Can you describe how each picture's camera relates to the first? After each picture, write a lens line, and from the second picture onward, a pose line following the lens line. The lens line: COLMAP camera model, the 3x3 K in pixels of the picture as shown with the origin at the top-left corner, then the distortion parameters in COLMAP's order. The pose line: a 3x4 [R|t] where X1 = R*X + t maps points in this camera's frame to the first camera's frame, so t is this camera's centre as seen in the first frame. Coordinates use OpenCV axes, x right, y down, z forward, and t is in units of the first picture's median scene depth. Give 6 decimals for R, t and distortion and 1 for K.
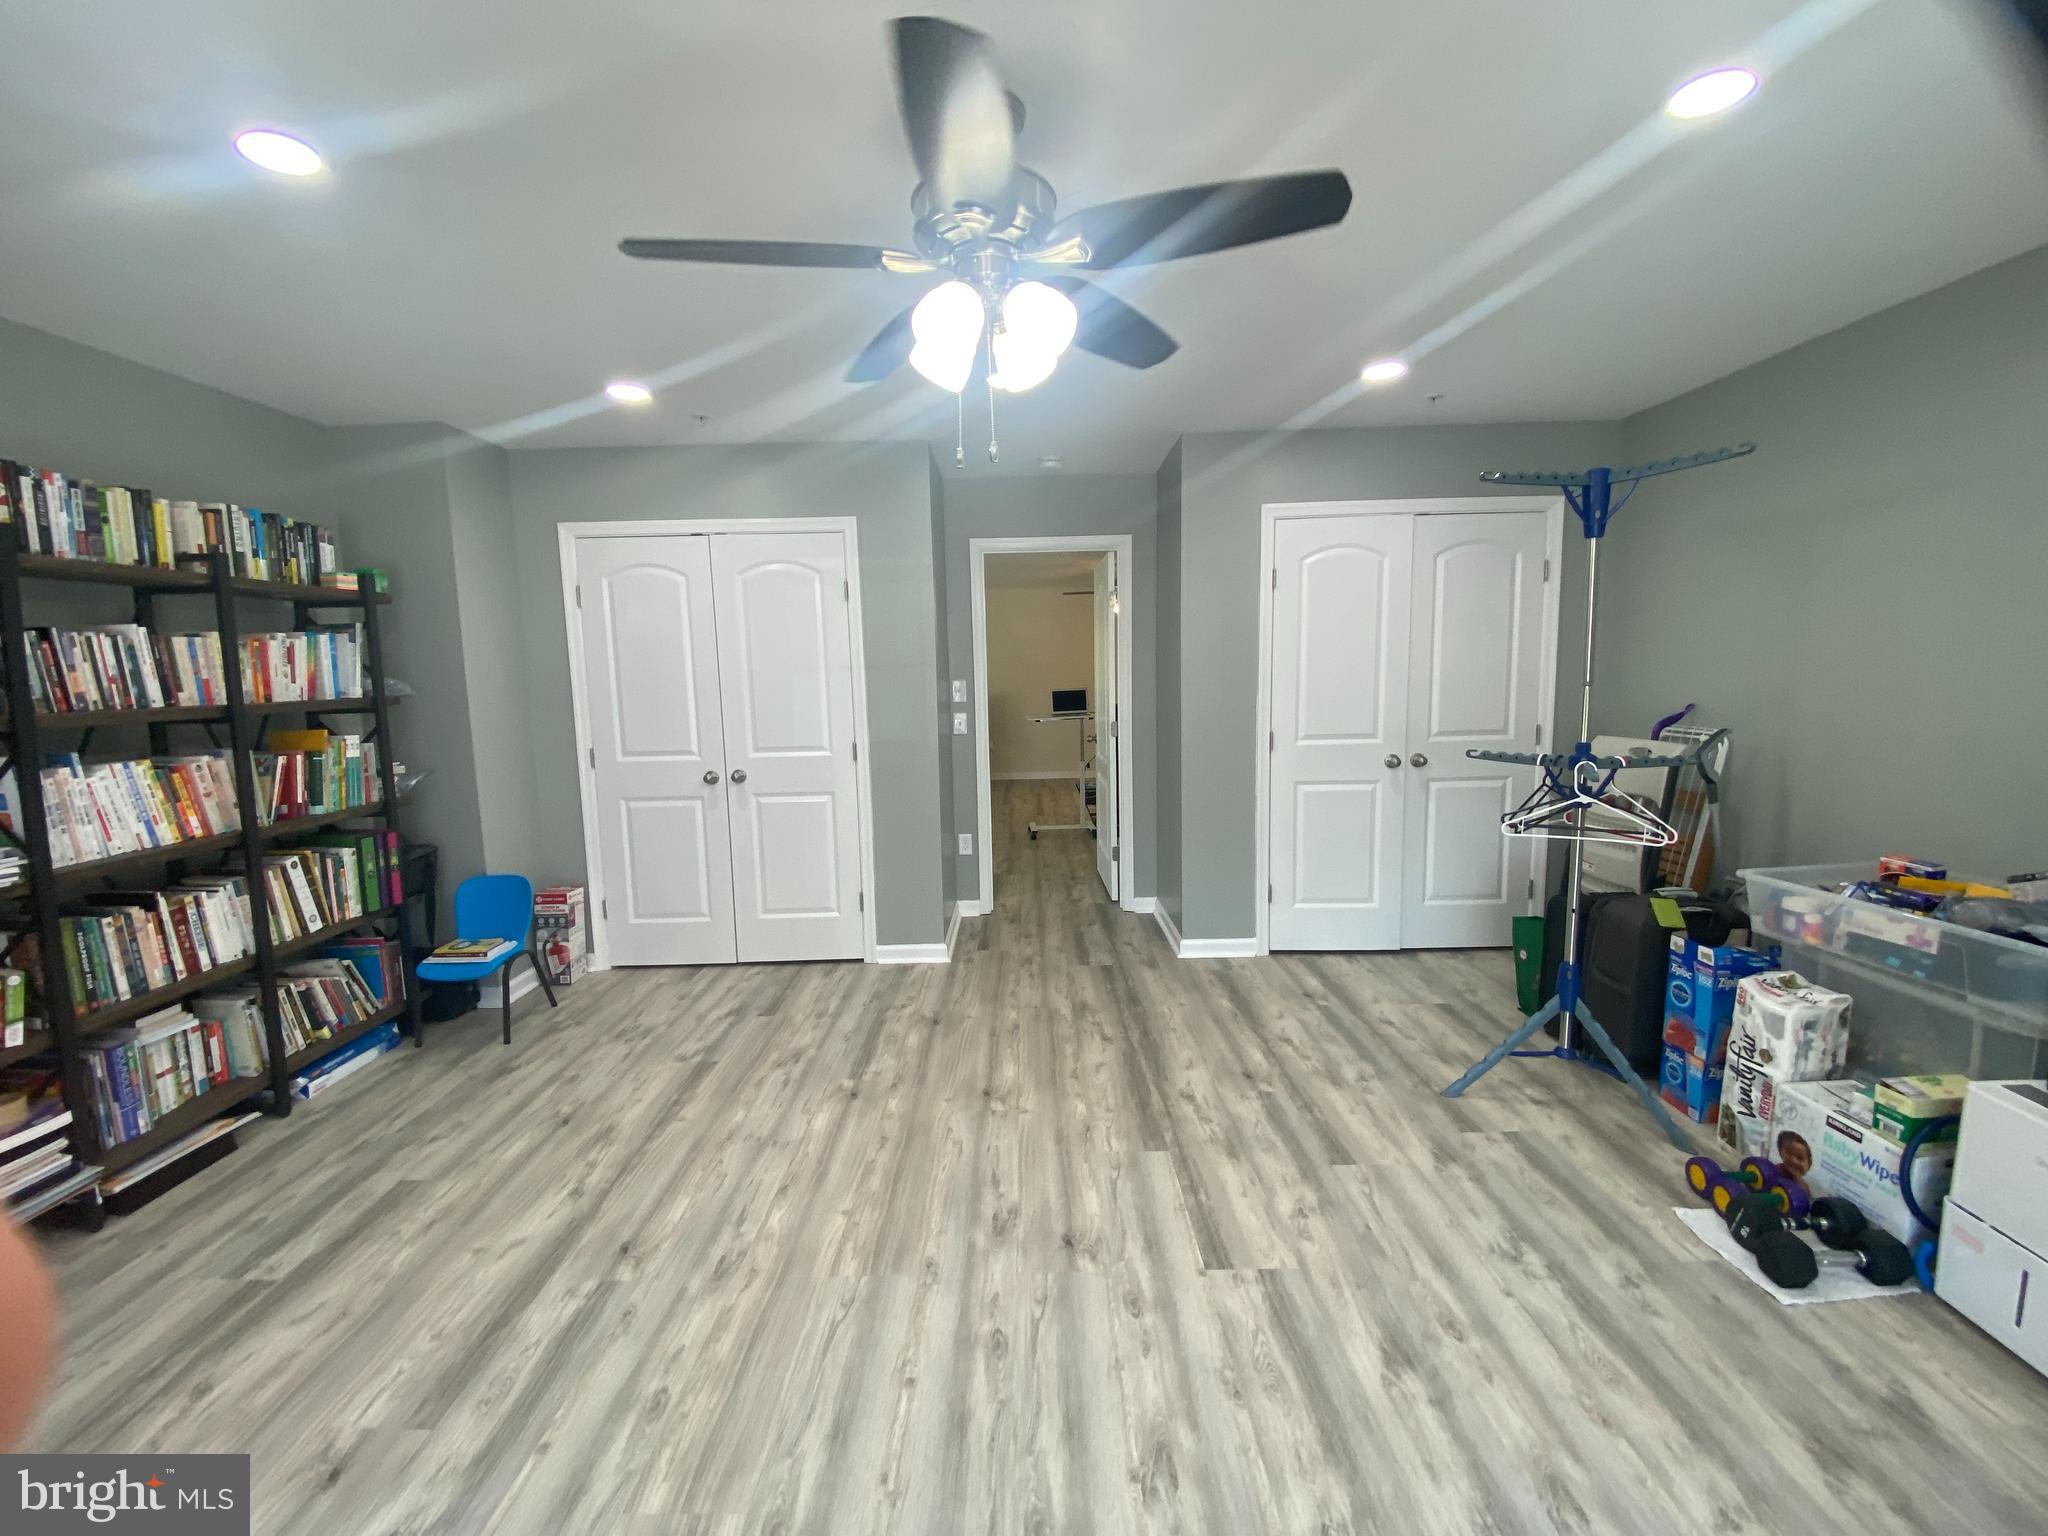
lens RADIAL K [[820.8, 0, 1024.0], [0, 820.8, 768.0], [0, 0, 1]] dist [0.022531, -0.024647]
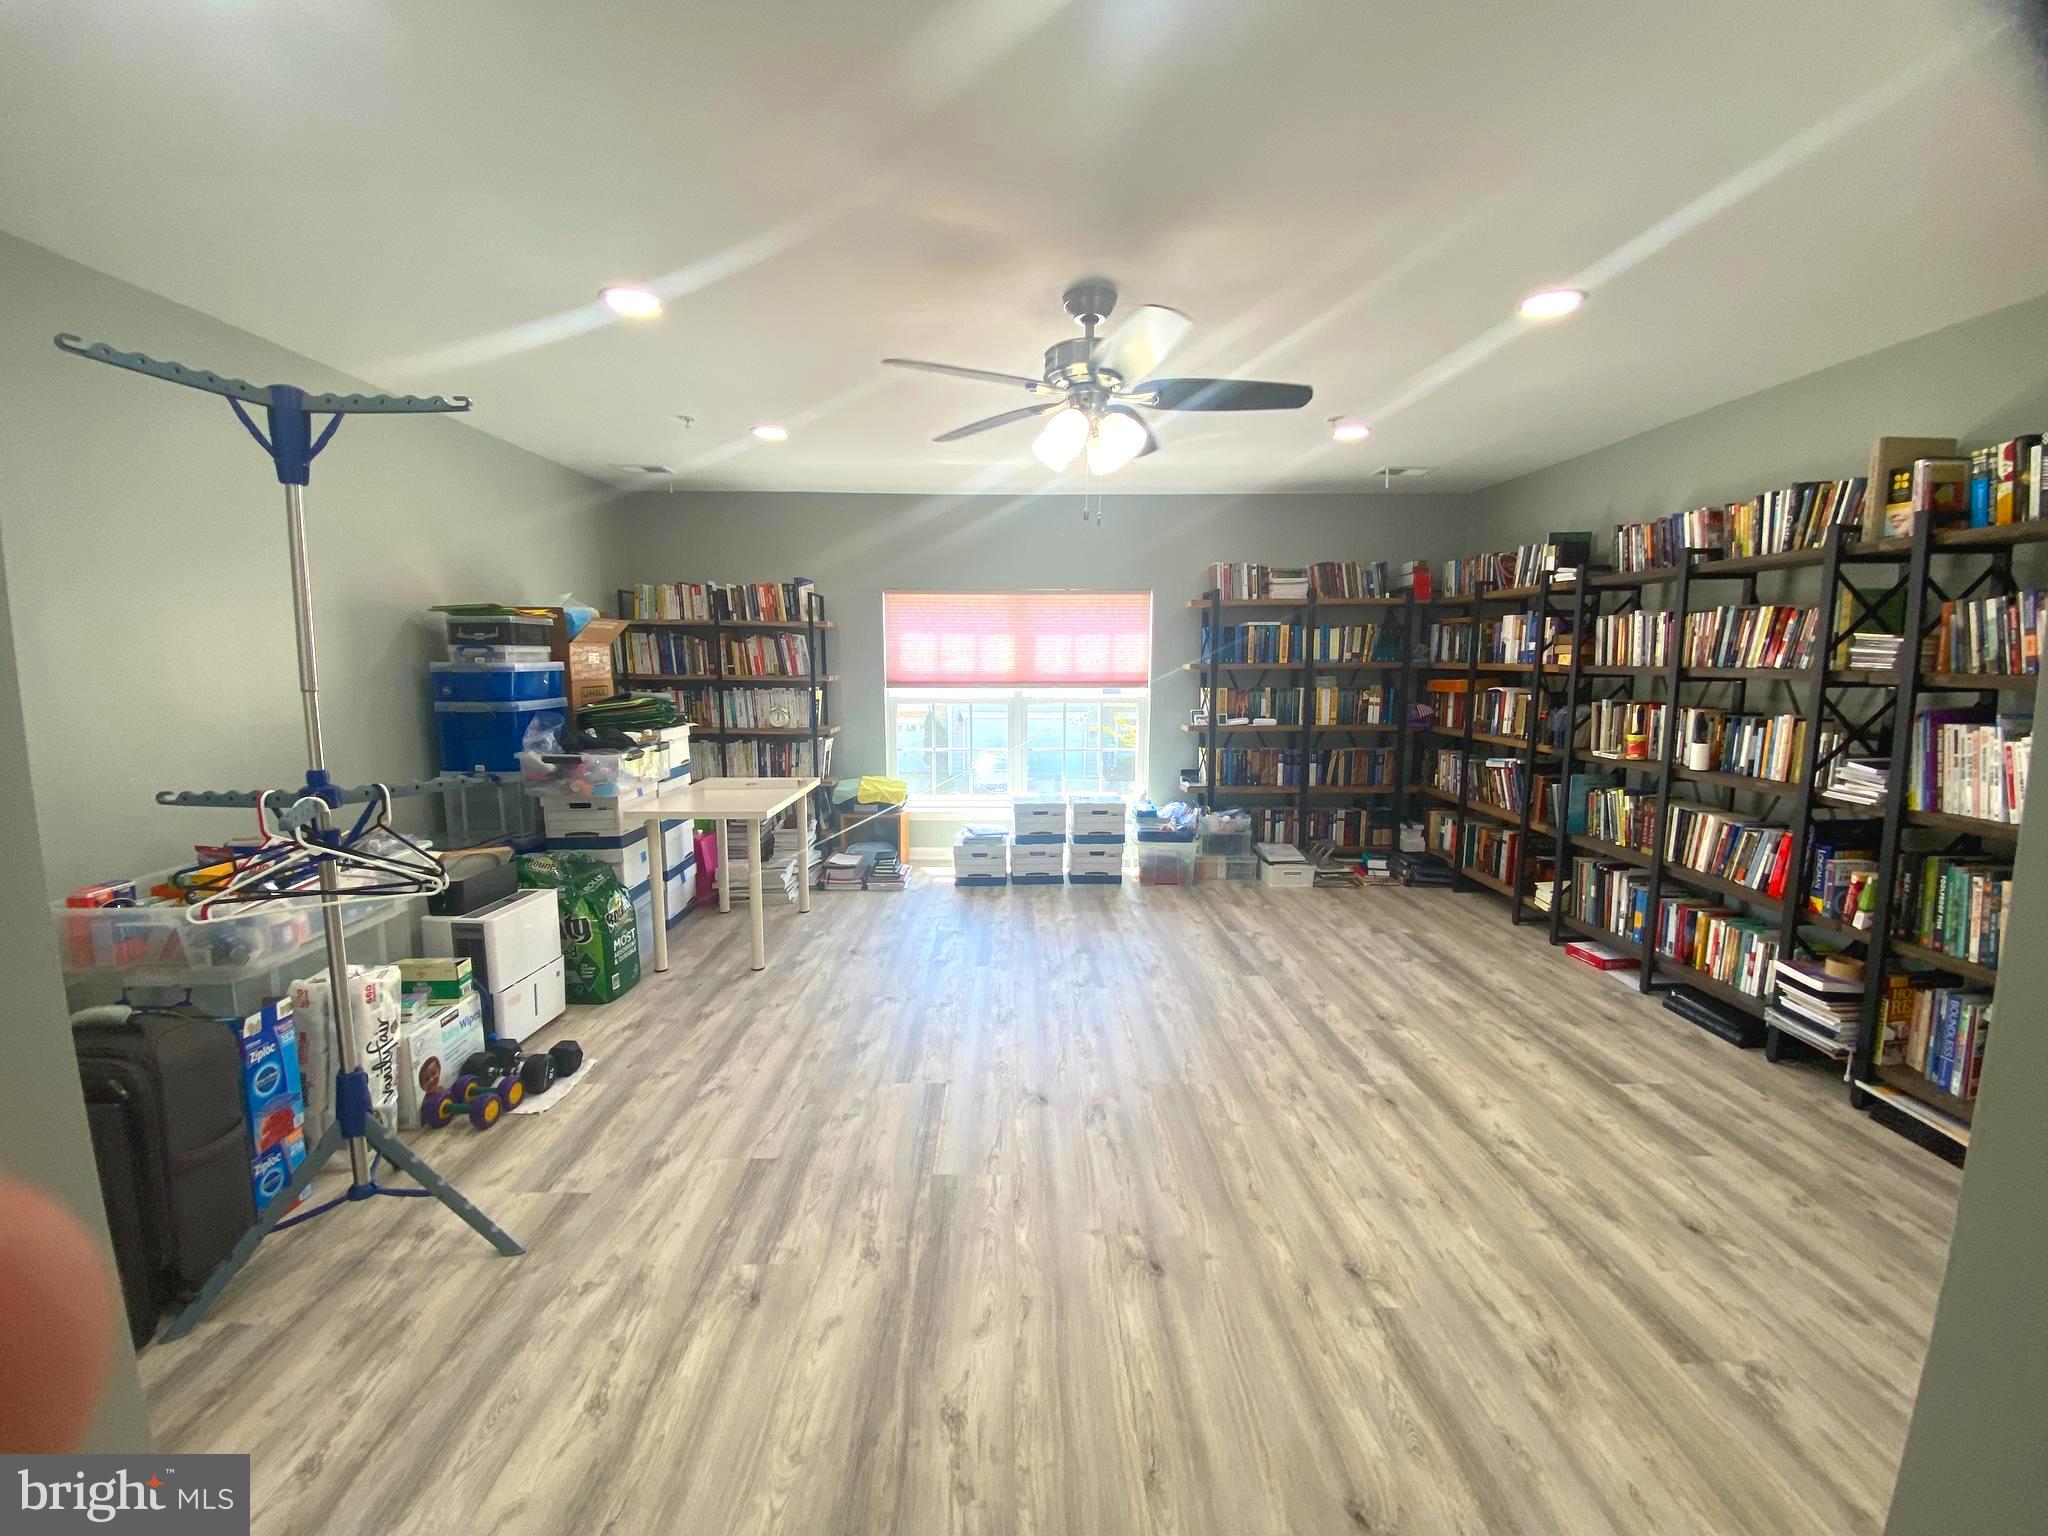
lens RADIAL K [[820.8, 0, 1024.0], [0, 820.8, 768.0], [0, 0, 1]] dist [0.022531, -0.024647]
pose [[-0.999659, 0.023556, -0.011256, 0.075080], [0.020082, 0.969308, 0.245027, -0.214325], [0.016682, 0.244718, -0.969451, 1.863649]]
